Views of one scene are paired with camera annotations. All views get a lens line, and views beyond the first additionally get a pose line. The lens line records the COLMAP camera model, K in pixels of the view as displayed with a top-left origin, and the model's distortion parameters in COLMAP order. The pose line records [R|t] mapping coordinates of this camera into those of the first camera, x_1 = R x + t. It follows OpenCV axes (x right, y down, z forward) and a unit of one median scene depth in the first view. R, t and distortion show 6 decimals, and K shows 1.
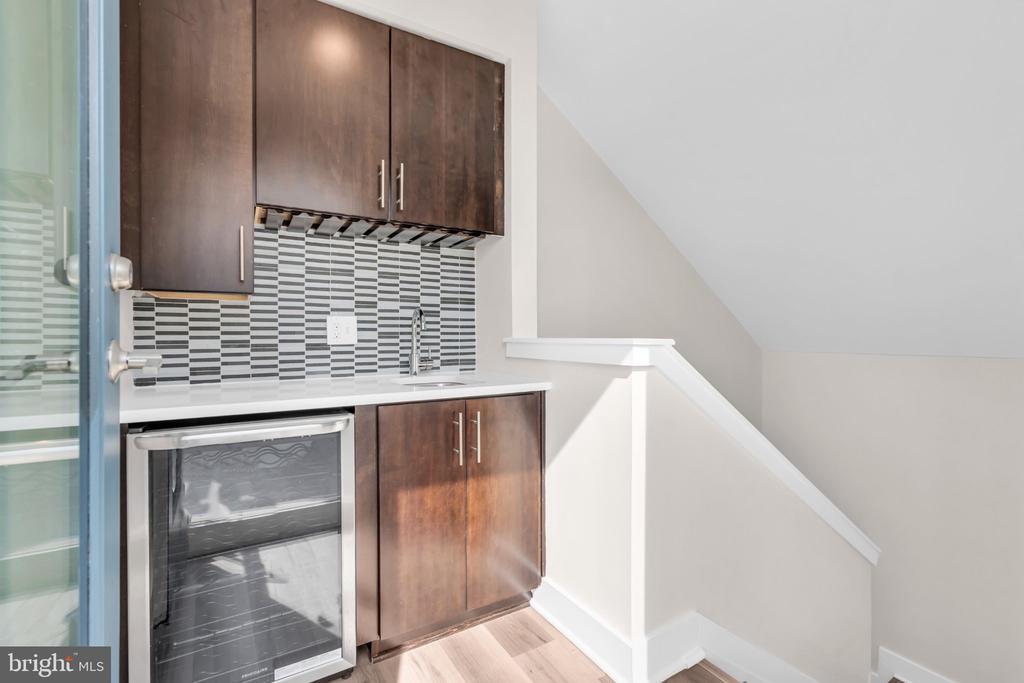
lens RADIAL K [[472.8, 0, 517.8], [0, 472.8, 341.3], [0, 0, 1]] dist [0.001283, 0.000461]
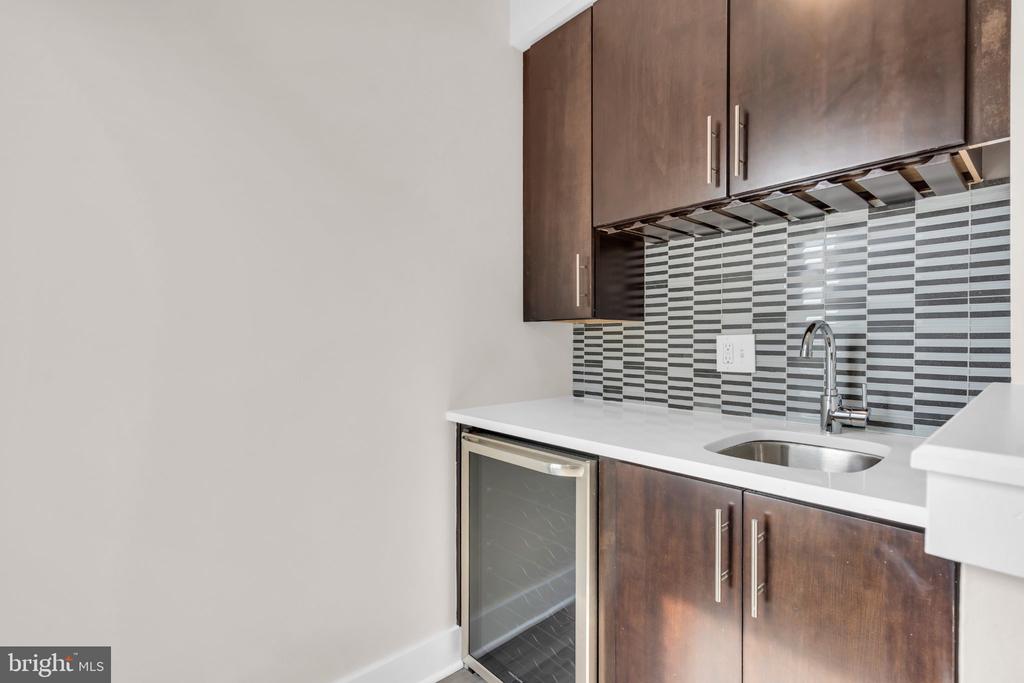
lens RADIAL K [[472.8, 0, 514.6], [0, 472.8, 340.5], [0, 0, 1]] dist [0.001283, 0.000461]
pose [[0.176325, 0.001555, -0.984331, 0.322710], [-0.013022, 0.999915, -0.000753, -0.040432], [0.984246, 0.012951, 0.176330, 0.537383]]
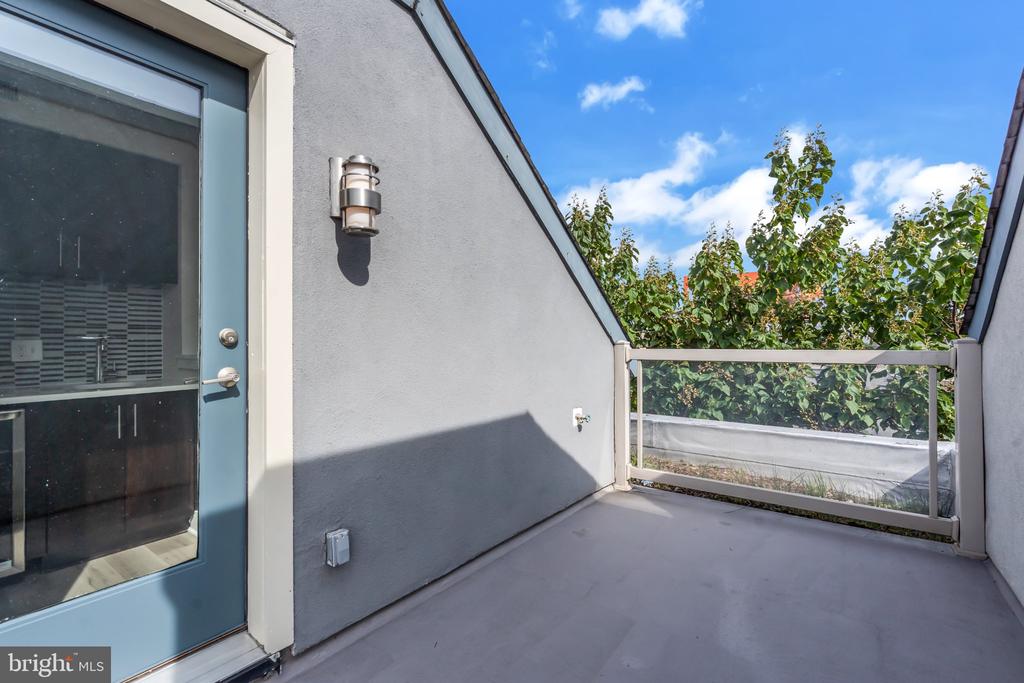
lens RADIAL K [[462.9, 0, 518.0], [0, 462.9, 336.2], [0, 0, 1]] dist [-0.003331, 0.002042]
pose [[0.916193, 0.009032, 0.400635, 0.382822], [-0.004930, 0.999924, -0.011269, -0.057885], [-0.400707, 0.008349, 0.916168, -0.765545]]
